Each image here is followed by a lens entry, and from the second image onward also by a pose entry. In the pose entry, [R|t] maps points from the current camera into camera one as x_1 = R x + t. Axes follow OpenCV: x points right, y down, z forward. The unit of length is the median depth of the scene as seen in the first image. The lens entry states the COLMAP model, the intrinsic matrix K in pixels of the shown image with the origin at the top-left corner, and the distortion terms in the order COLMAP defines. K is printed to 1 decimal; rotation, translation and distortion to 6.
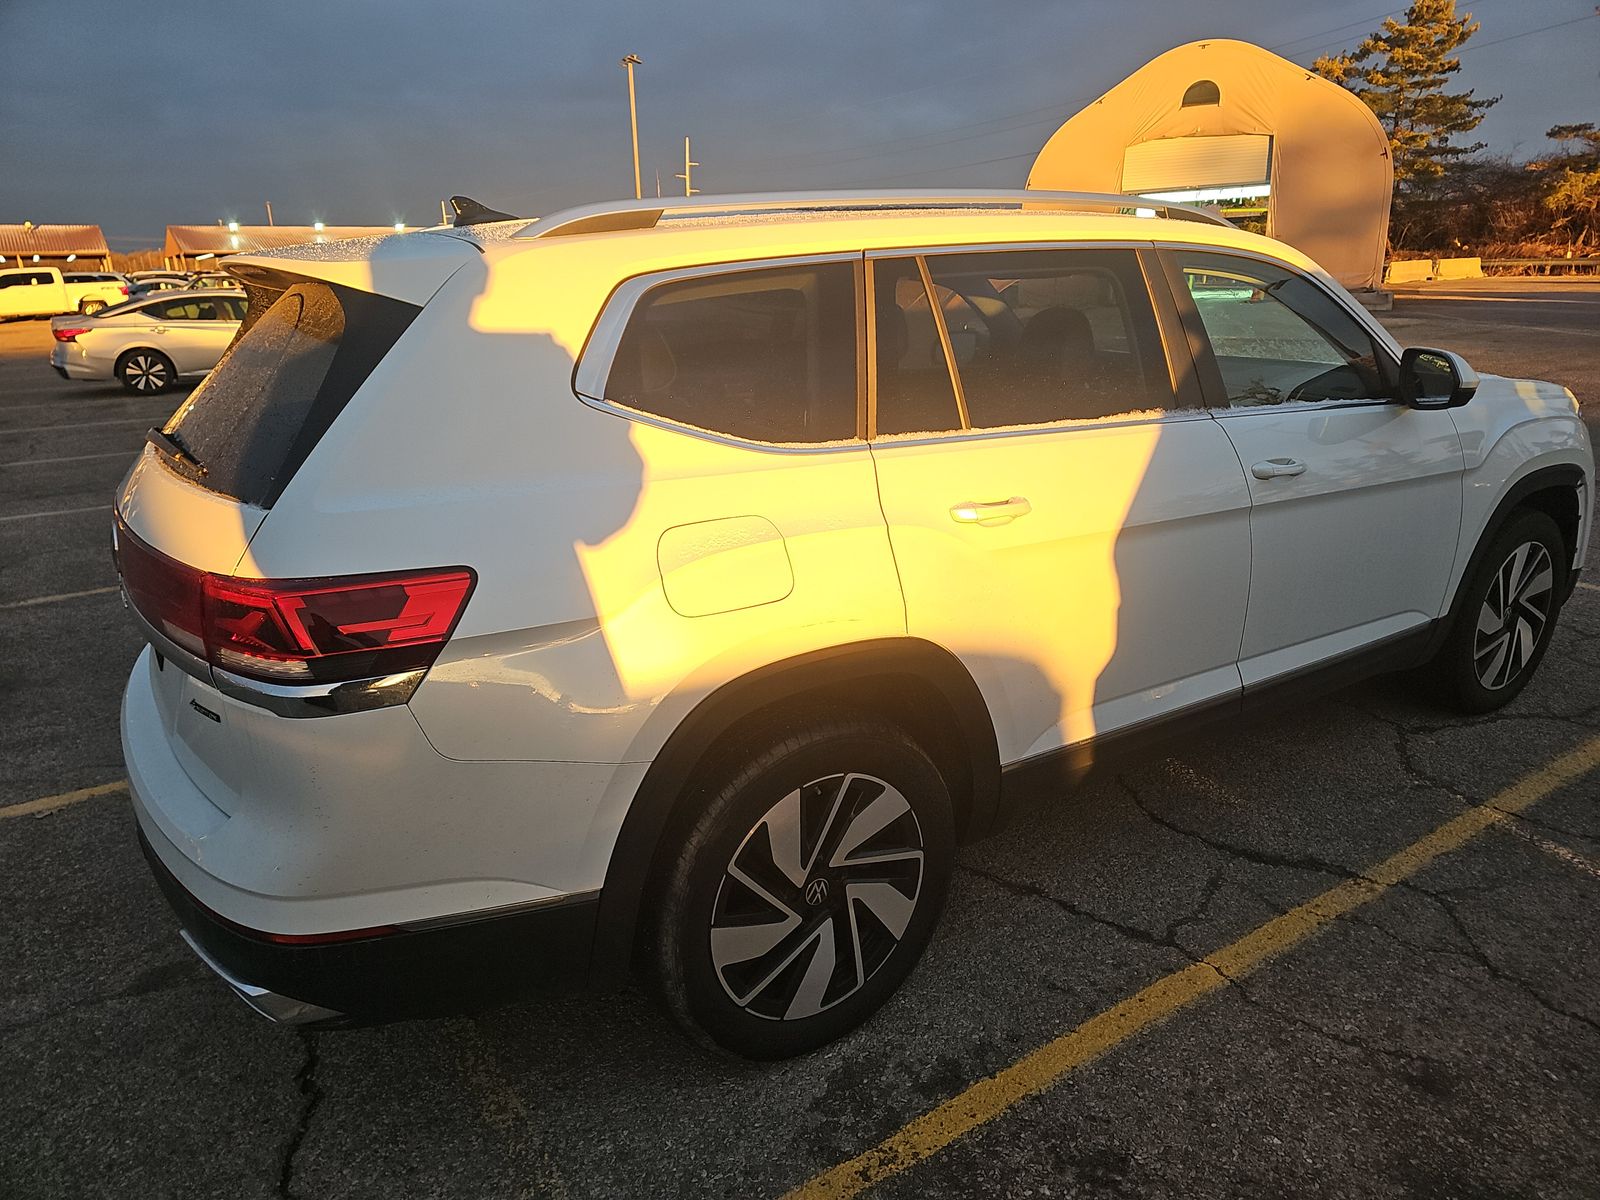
lens RADIAL K [[1042.5, 0, 795.1], [0, 1042.5, 602.1], [0, 0, 1]] dist [0.046545, -0.026683]
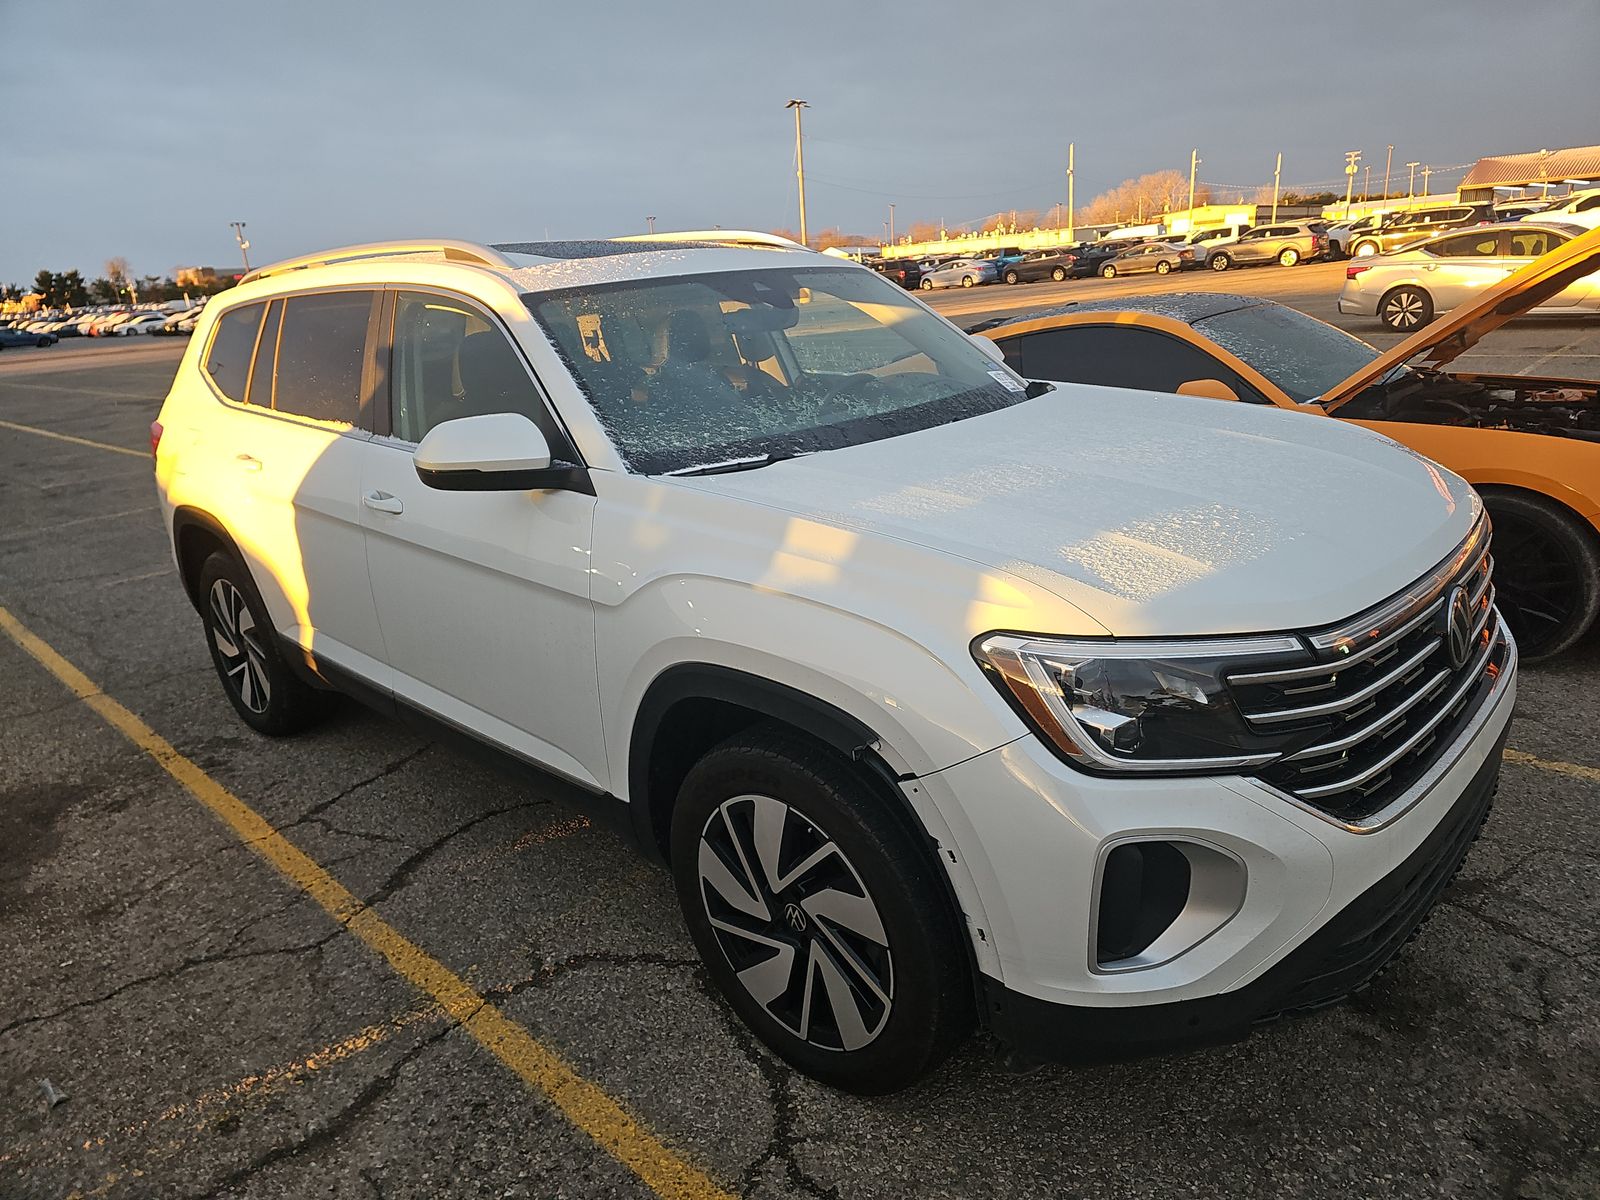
lens RADIAL K [[1042.5, 0, 795.1], [0, 1042.5, 602.1], [0, 0, 1]] dist [0.046545, -0.026683]
pose [[0.217357, 0.300646, -0.928638, 1.539402], [-0.229627, 0.940432, 0.250717, -0.385348], [0.948698, 0.158745, 0.273446, 1.108110]]
